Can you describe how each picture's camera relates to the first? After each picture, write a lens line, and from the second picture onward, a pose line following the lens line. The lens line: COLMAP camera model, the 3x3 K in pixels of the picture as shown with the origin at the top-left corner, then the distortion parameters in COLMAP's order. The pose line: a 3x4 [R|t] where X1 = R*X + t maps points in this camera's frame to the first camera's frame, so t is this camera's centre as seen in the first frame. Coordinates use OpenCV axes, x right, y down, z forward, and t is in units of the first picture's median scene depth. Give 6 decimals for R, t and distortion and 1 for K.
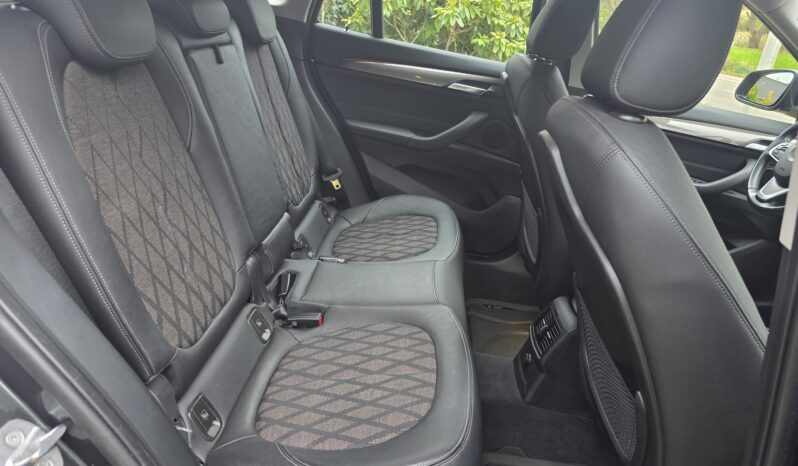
lens RADIAL K [[535.9, 0, 399.0], [0, 535.9, 233.3], [0, 0, 1]] dist [0.058310, -0.049565]
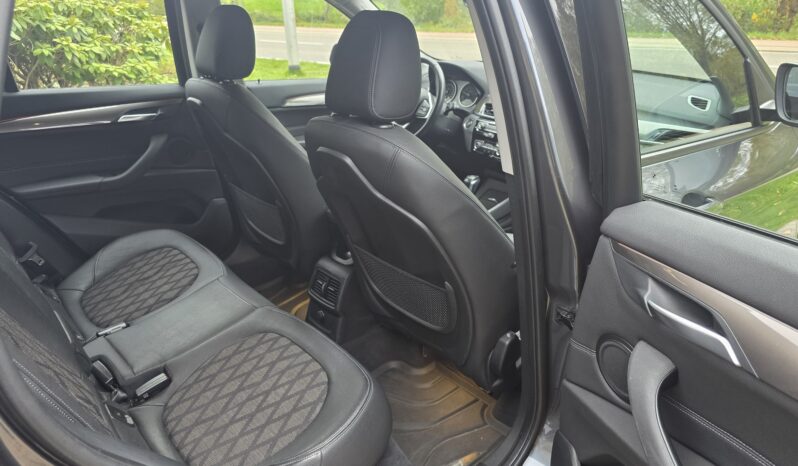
lens RADIAL K [[535.9, 0, 396.7], [0, 535.9, 234.6], [0, 0, 1]] dist [0.058310, -0.049565]
pose [[0.692422, -0.409416, 0.594079, -0.328406], [0.372243, 0.908071, 0.191944, -0.119232], [-0.618051, 0.088235, 0.781171, -0.106705]]
